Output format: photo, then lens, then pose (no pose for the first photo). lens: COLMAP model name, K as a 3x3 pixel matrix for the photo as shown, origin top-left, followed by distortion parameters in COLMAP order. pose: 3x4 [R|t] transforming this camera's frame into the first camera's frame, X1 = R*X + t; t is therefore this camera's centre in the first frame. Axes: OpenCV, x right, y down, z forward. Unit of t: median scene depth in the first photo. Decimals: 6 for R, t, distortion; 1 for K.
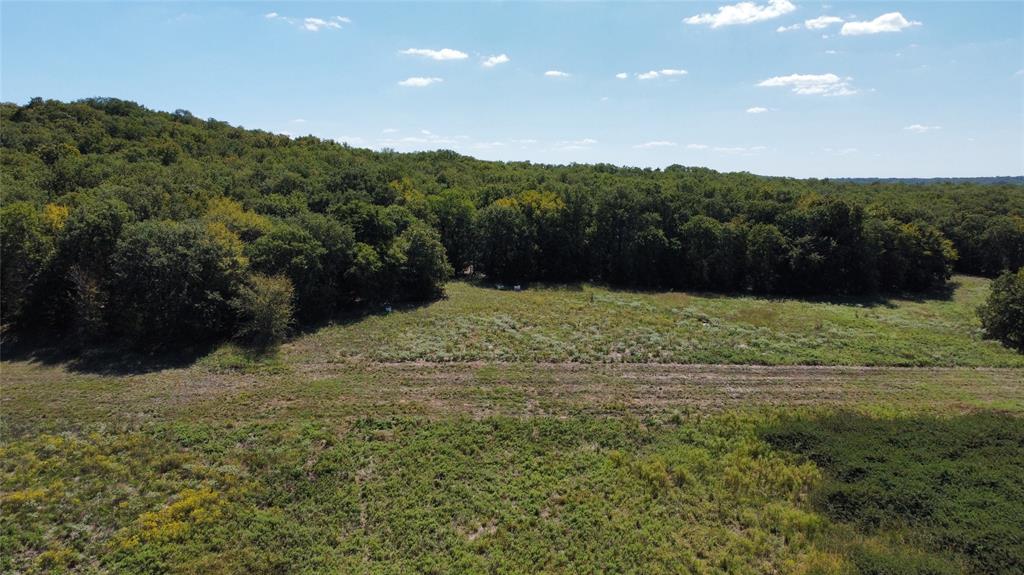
lens RADIAL K [[783.1, 0, 507.1], [0, 783.1, 286.3], [0, 0, 1]] dist [-0.002826, -0.000081]
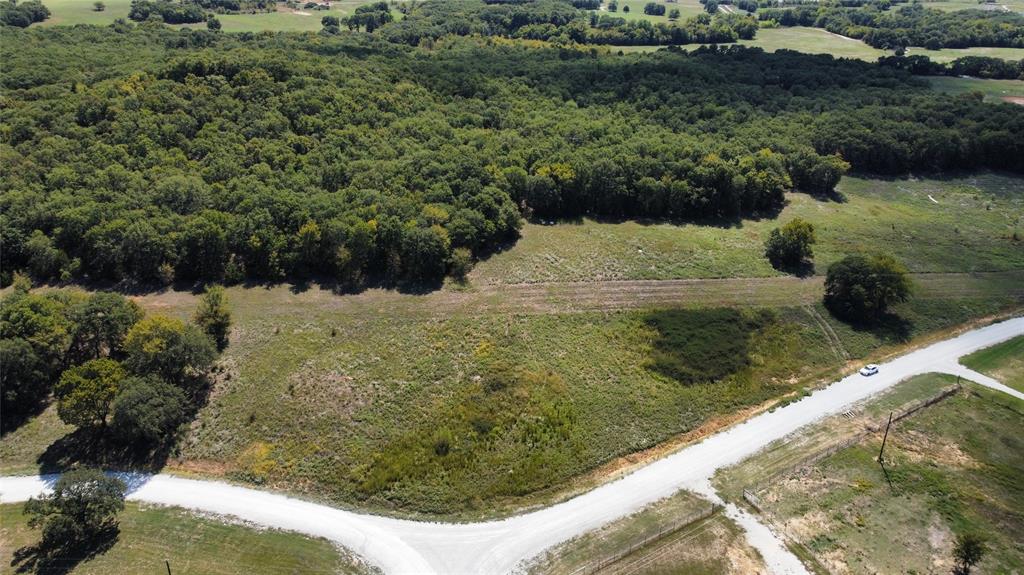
lens RADIAL K [[783.1, 0, 507.1], [0, 783.1, 286.3], [0, 0, 1]] dist [-0.002826, -0.000081]
pose [[0.999786, -0.009511, 0.018389, -0.184991], [0.003922, 0.959155, 0.282854, -0.543620], [-0.020328, -0.282722, 0.958987, -1.287763]]
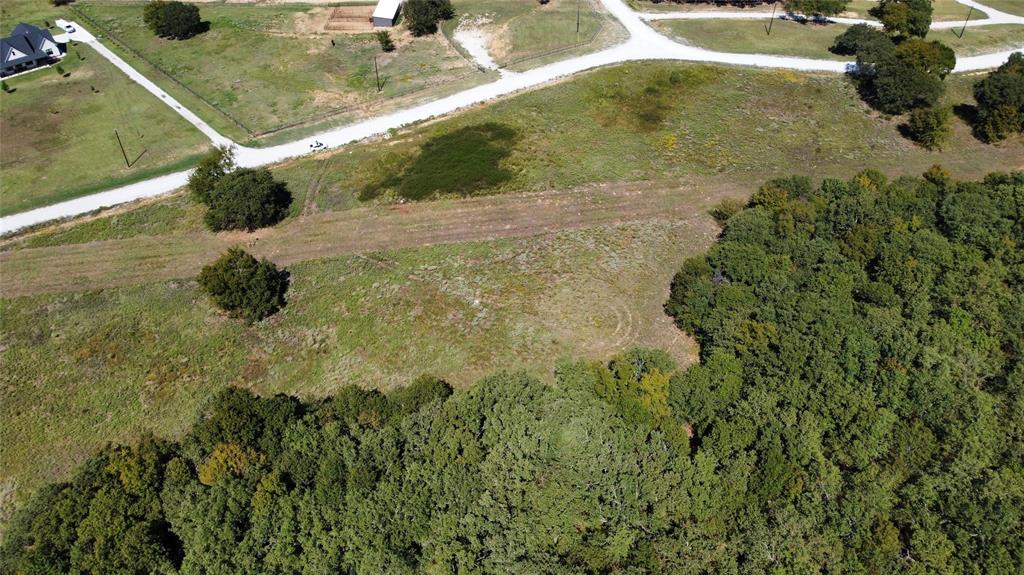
lens RADIAL K [[783.1, 0, 507.1], [0, 783.1, 286.3], [0, 0, 1]] dist [-0.002826, -0.000081]
pose [[-0.999886, 0.001370, -0.015034, 0.254645], [-0.010474, 0.654229, 0.756224, -1.159270], [0.010872, 0.756295, -0.654140, 2.142237]]
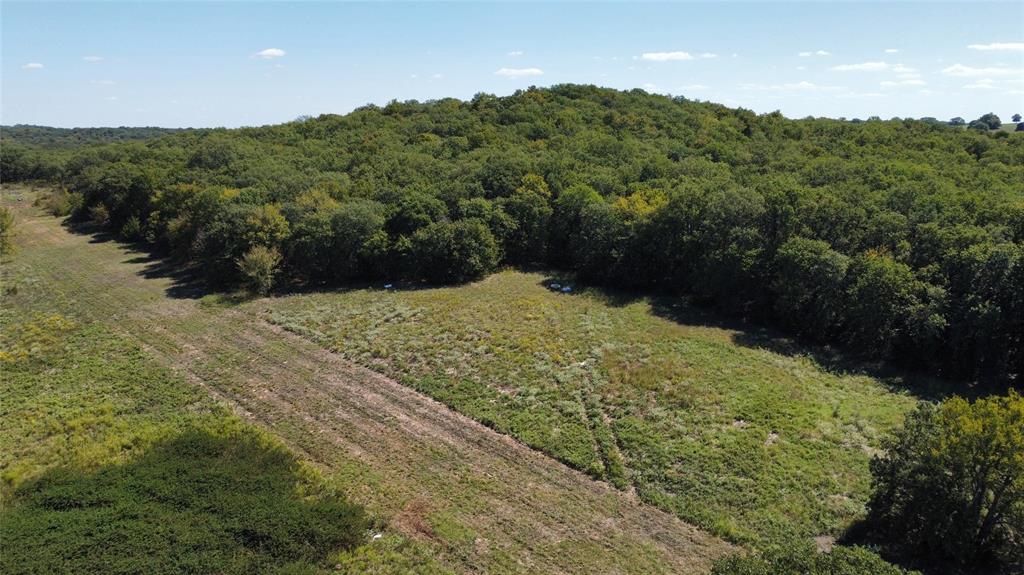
lens RADIAL K [[783.1, 0, 507.1], [0, 783.1, 286.3], [0, 0, 1]] dist [-0.002826, -0.000081]
pose [[0.579970, 0.163841, -0.797992, 1.002186], [-0.111130, 0.986321, 0.121740, -0.151309], [0.807022, 0.018075, 0.590245, 0.460103]]
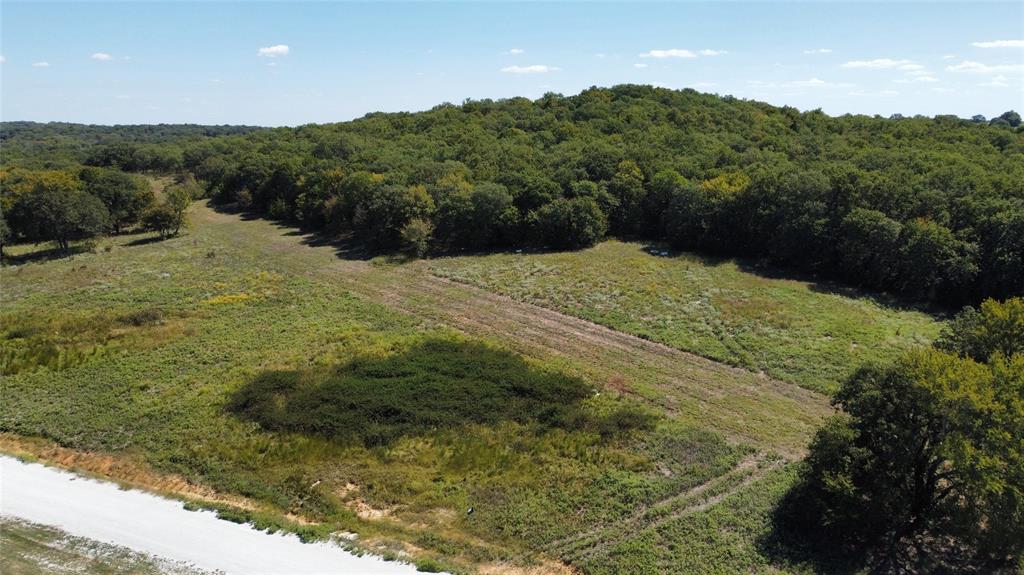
lens RADIAL K [[783.1, 0, 507.1], [0, 783.1, 286.3], [0, 0, 1]] dist [-0.002826, -0.000081]
pose [[0.565062, 0.168265, -0.807708, 1.145584], [-0.112507, 0.985552, 0.126606, -0.099723], [0.817341, 0.019332, 0.575829, 0.122066]]
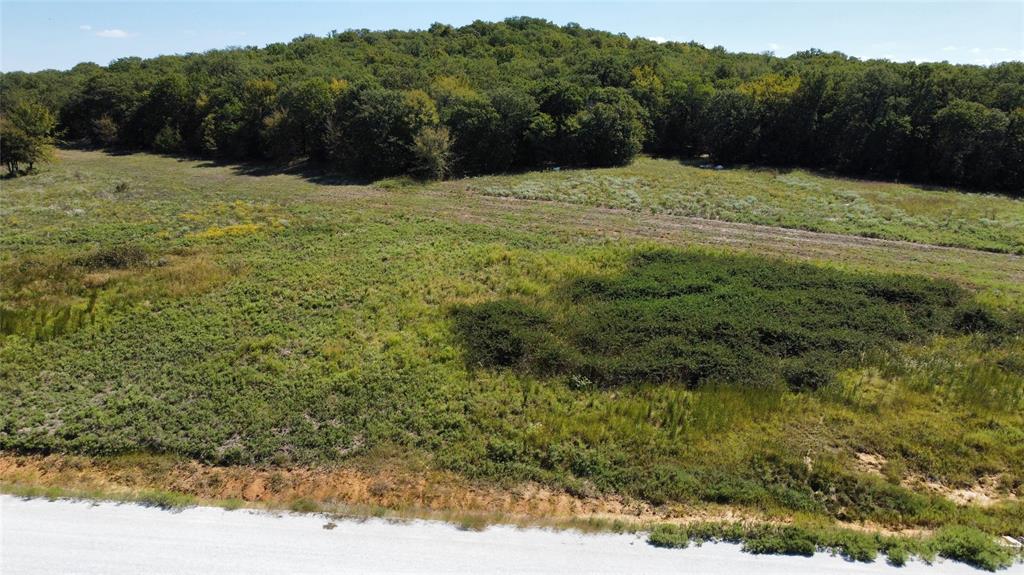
lens RADIAL K [[783.1, 0, 507.1], [0, 783.1, 286.3], [0, 0, 1]] dist [-0.002826, -0.000081]
pose [[0.790156, 0.136201, -0.597580, 0.569264], [-0.083927, 0.989856, 0.114636, 0.081519], [0.607132, -0.040427, 0.793572, -0.003625]]
